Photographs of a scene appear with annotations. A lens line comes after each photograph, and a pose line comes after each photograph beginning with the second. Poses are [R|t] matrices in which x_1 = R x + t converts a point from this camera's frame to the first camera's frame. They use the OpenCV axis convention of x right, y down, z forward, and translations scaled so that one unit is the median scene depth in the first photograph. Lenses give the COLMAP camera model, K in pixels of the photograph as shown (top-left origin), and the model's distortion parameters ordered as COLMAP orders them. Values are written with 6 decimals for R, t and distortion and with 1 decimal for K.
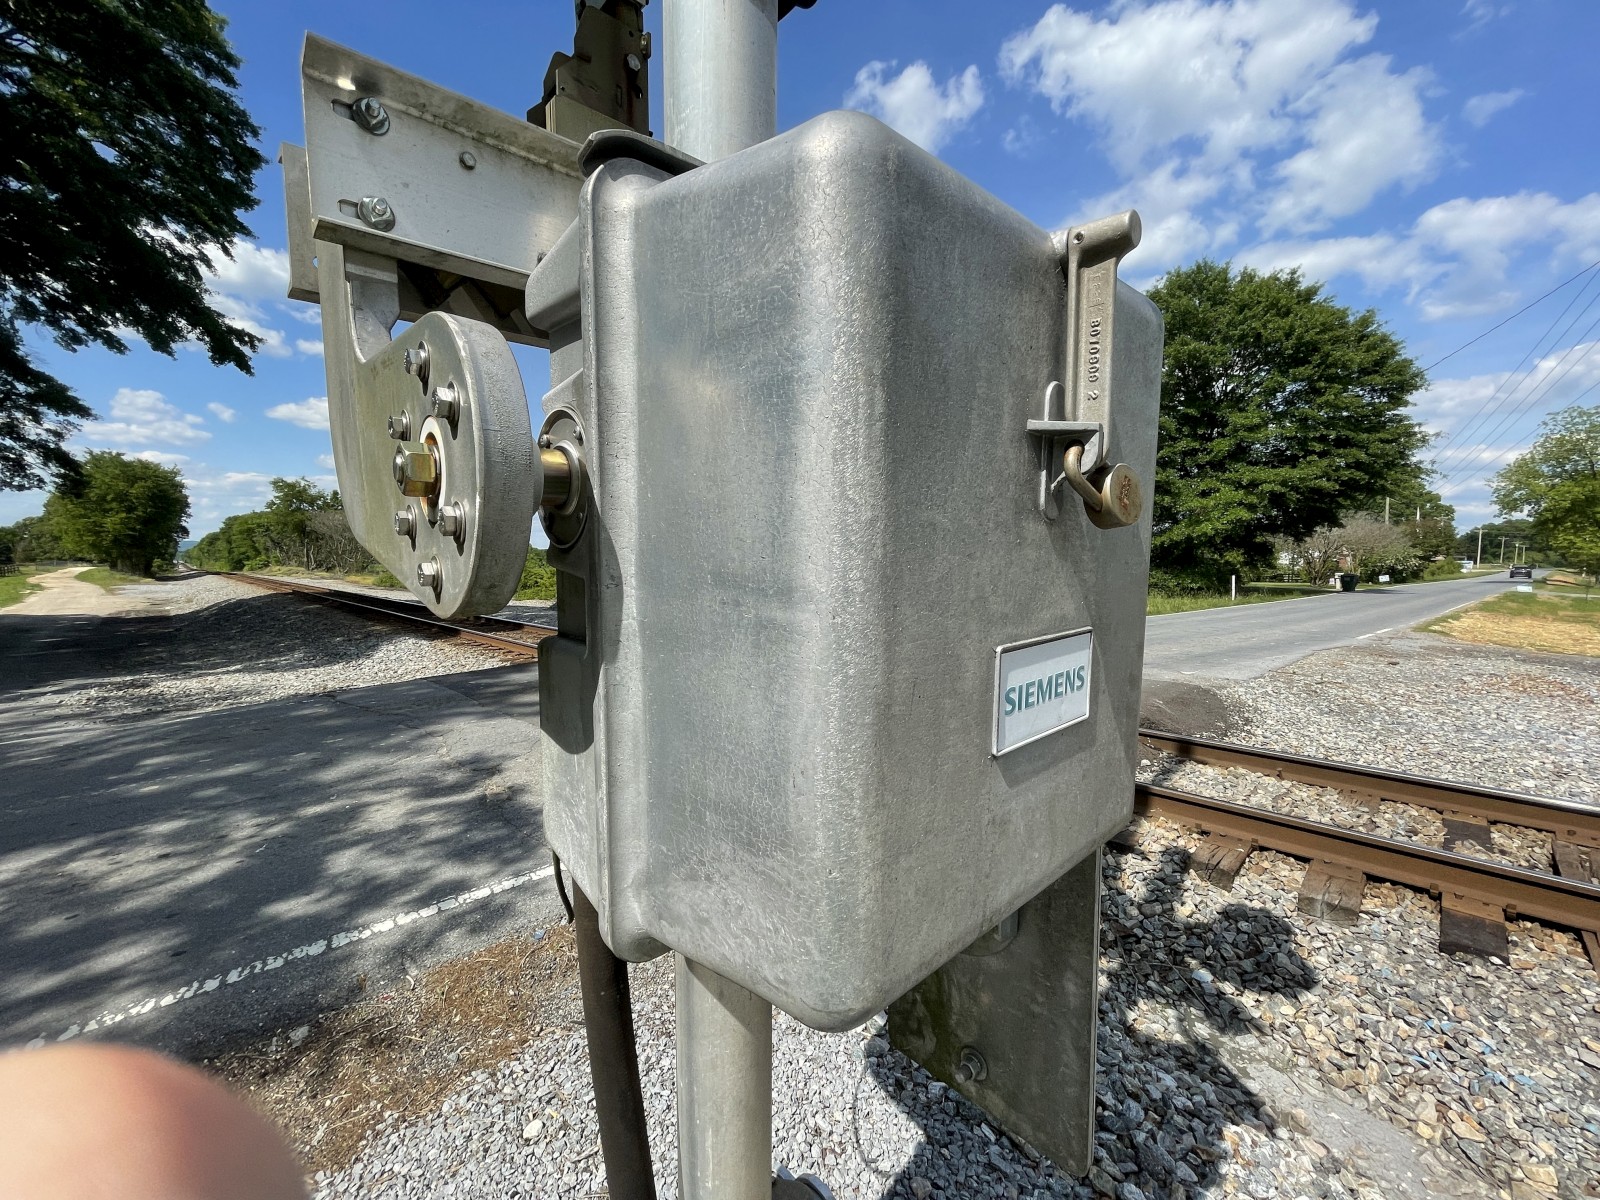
lens RADIAL K [[646.8, 0, 794.8], [0, 646.8, 595.9], [0, 0, 1]] dist [-0.001386, -0.001000]
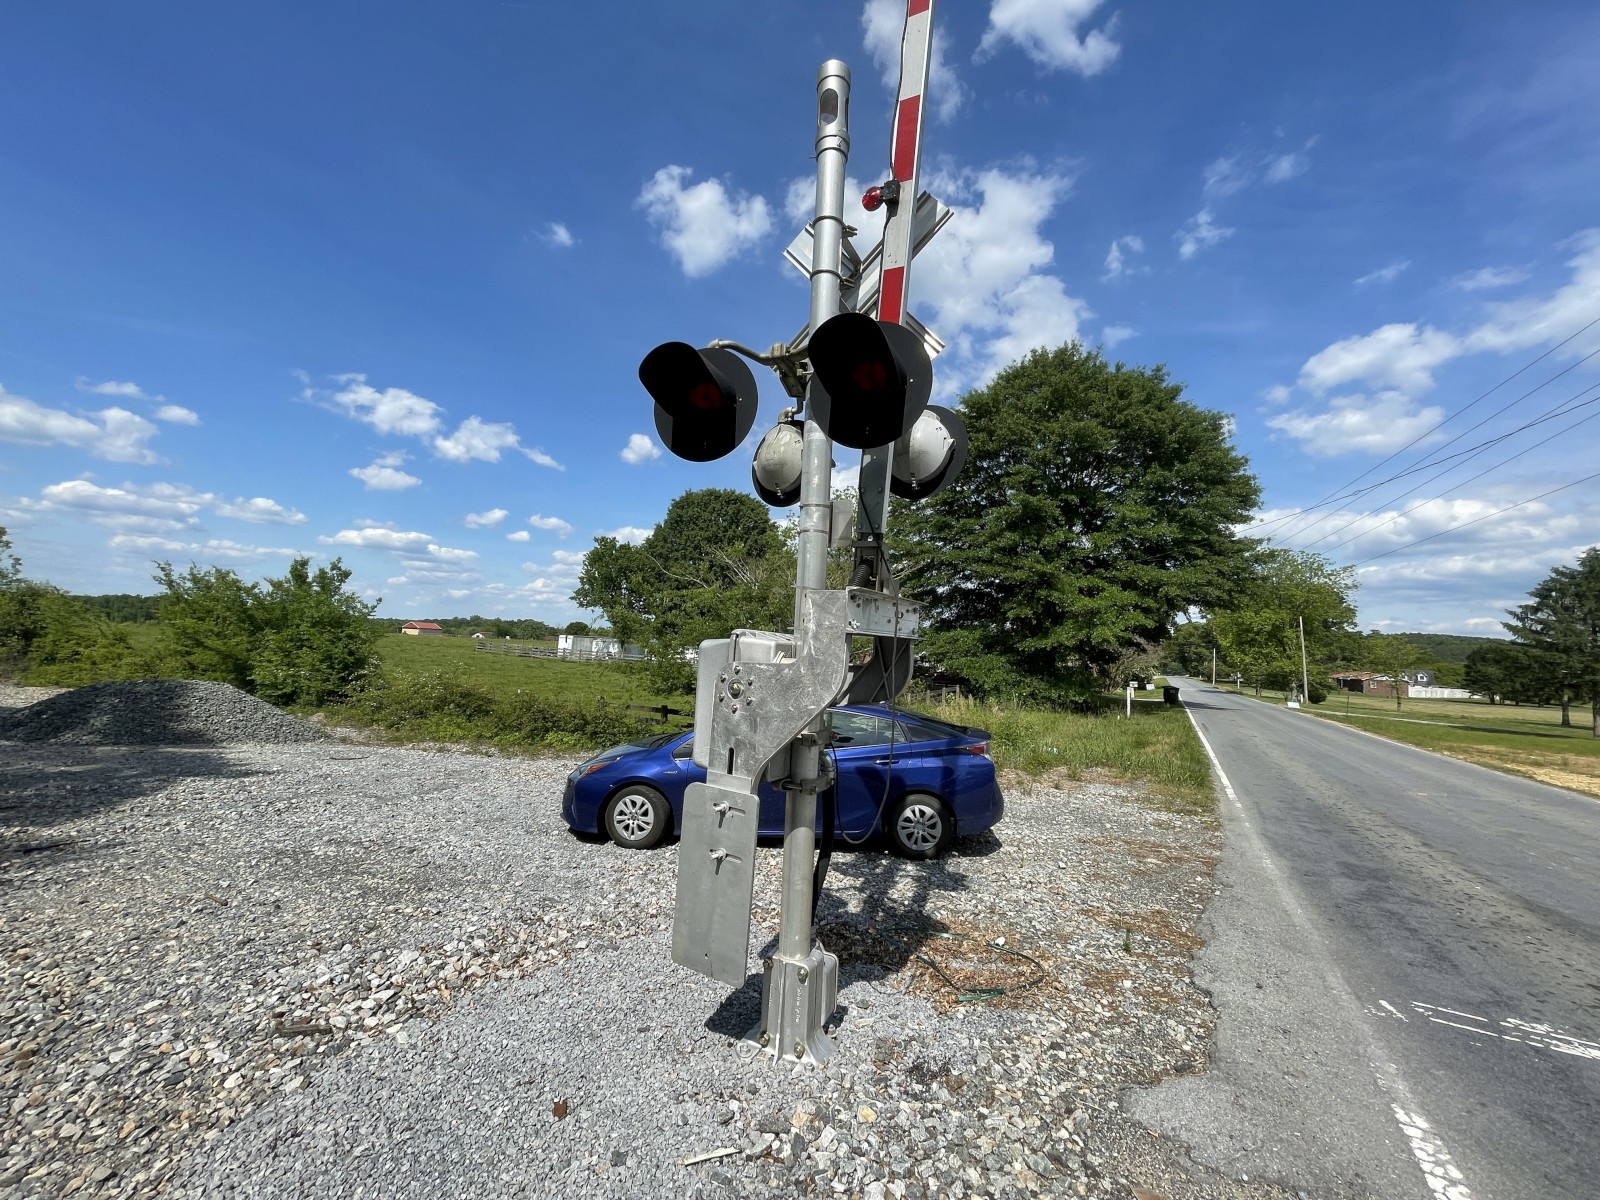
lens RADIAL K [[646.8, 0, 795.8], [0, 646.8, 605.0], [0, 0, 1]] dist [-0.001386, -0.001000]
pose [[0.933551, 0.078663, 0.349707, -0.034949], [-0.040352, 0.992484, -0.115527, -0.023292], [-0.356166, 0.093739, 0.929709, 0.318662]]
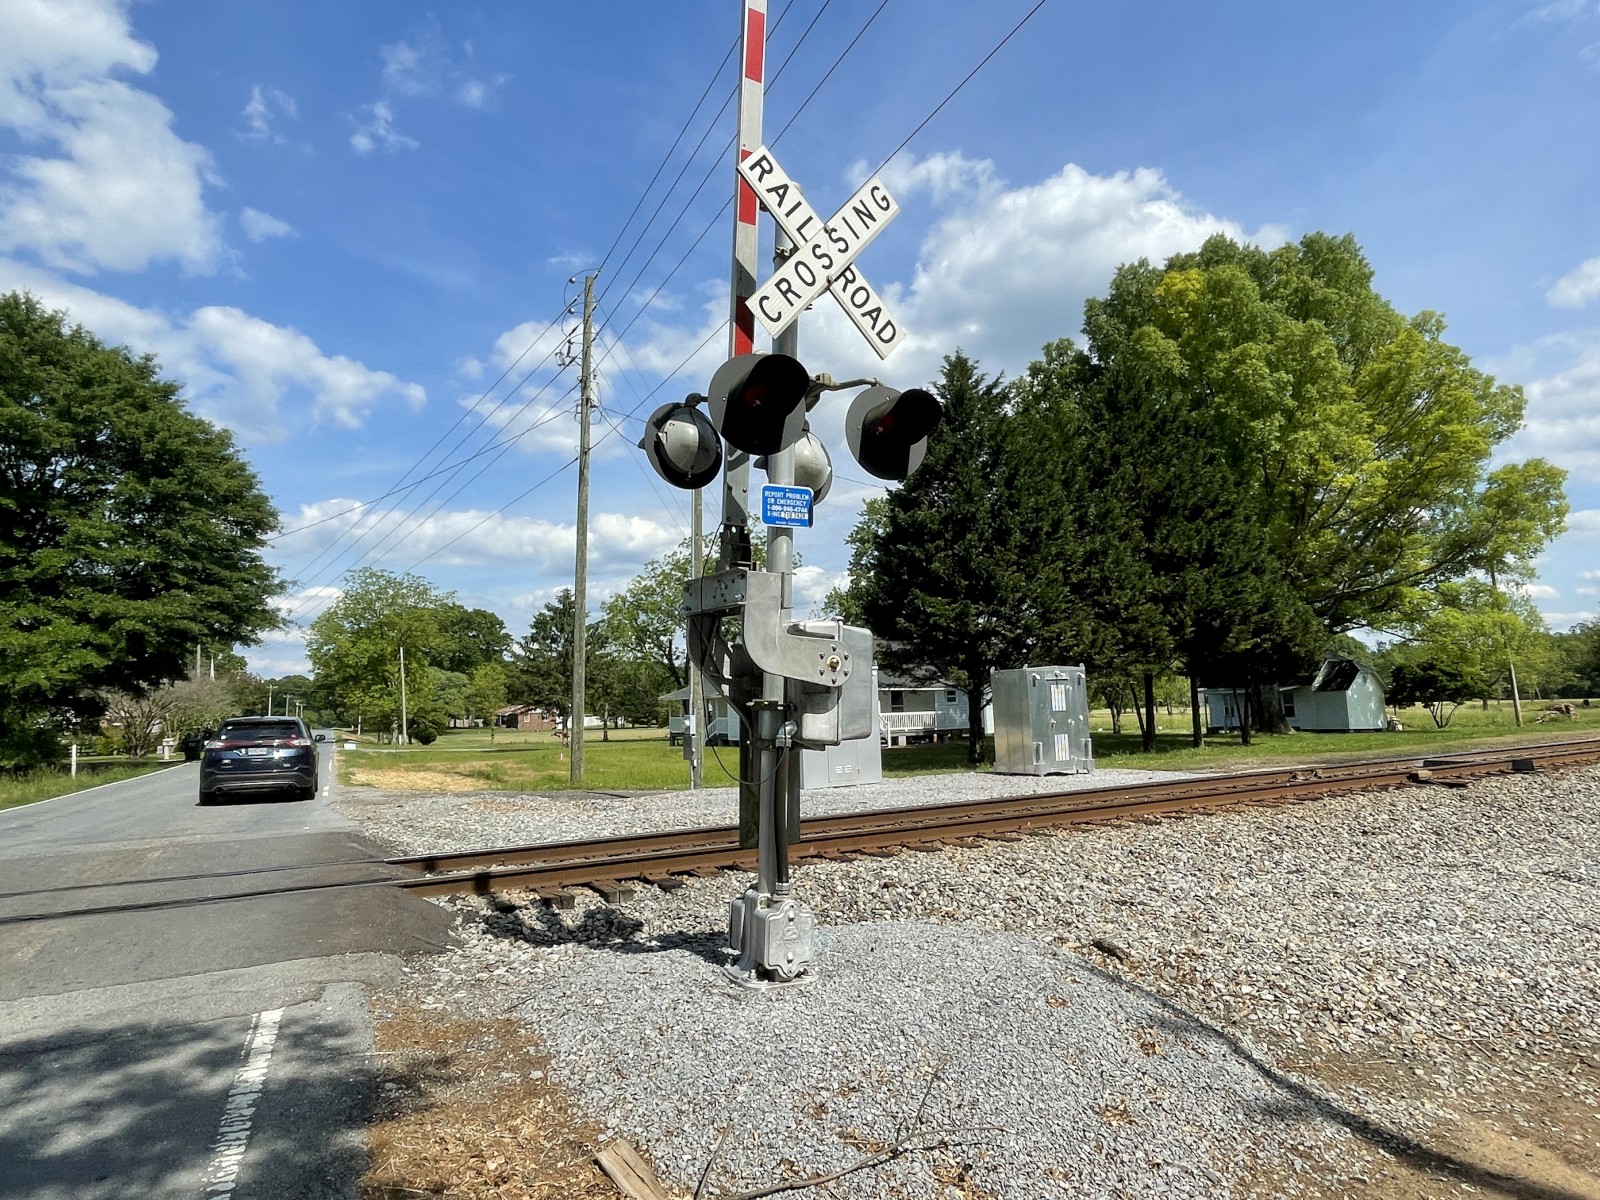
lens RADIAL K [[955.7, 0, 805.7], [0, 955.7, 604.9], [0, 0, 1]] dist [0.004488, -0.003022]
pose [[0.234698, 0.100746, 0.966833, -0.136278], [0.077110, 0.989551, -0.121832, 0.004633], [-0.969005, 0.103146, 0.224477, -0.012633]]
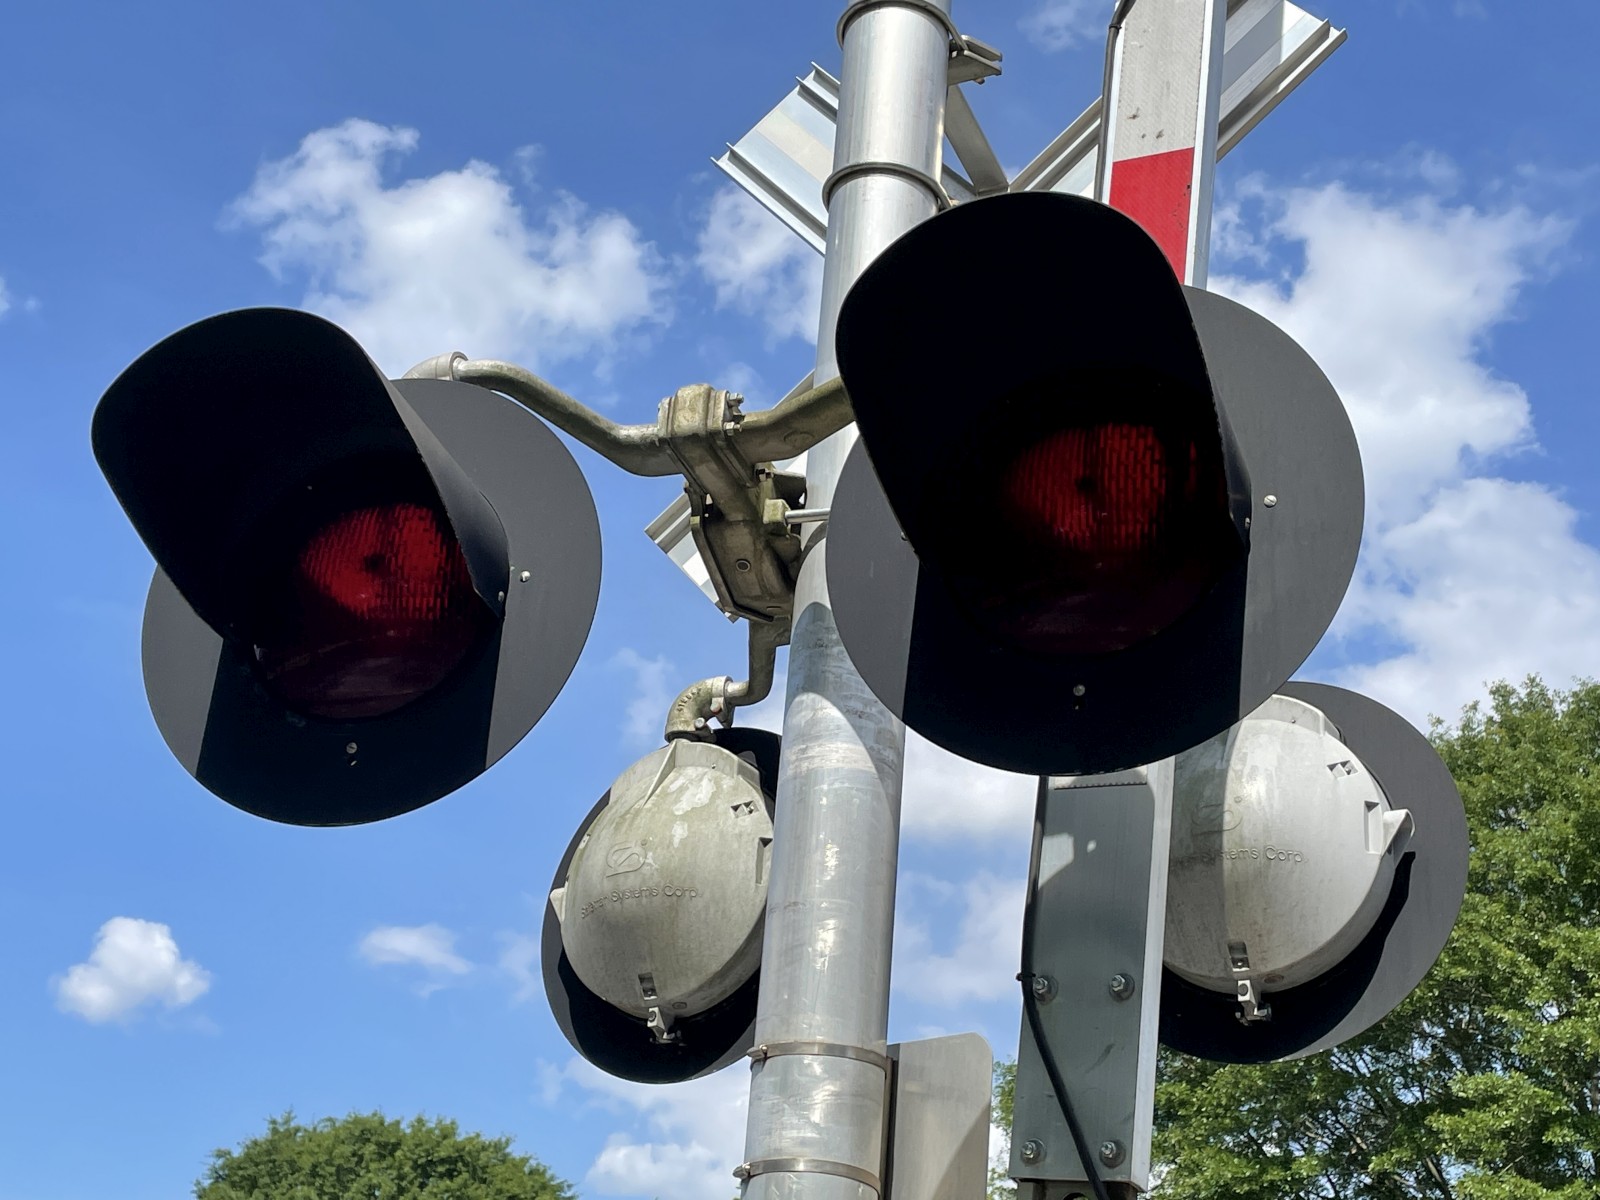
lens RADIAL K [[2287.5, 0, 821.0], [0, 2287.5, 608.5], [0, 0, 1]] dist [0.117068, 0.000000]
pose [[0.905787, 0.258601, 0.335671, -0.019236], [-0.063007, 0.865568, -0.496813, -0.025644], [-0.419022, 0.428857, 0.800314, 0.371990]]
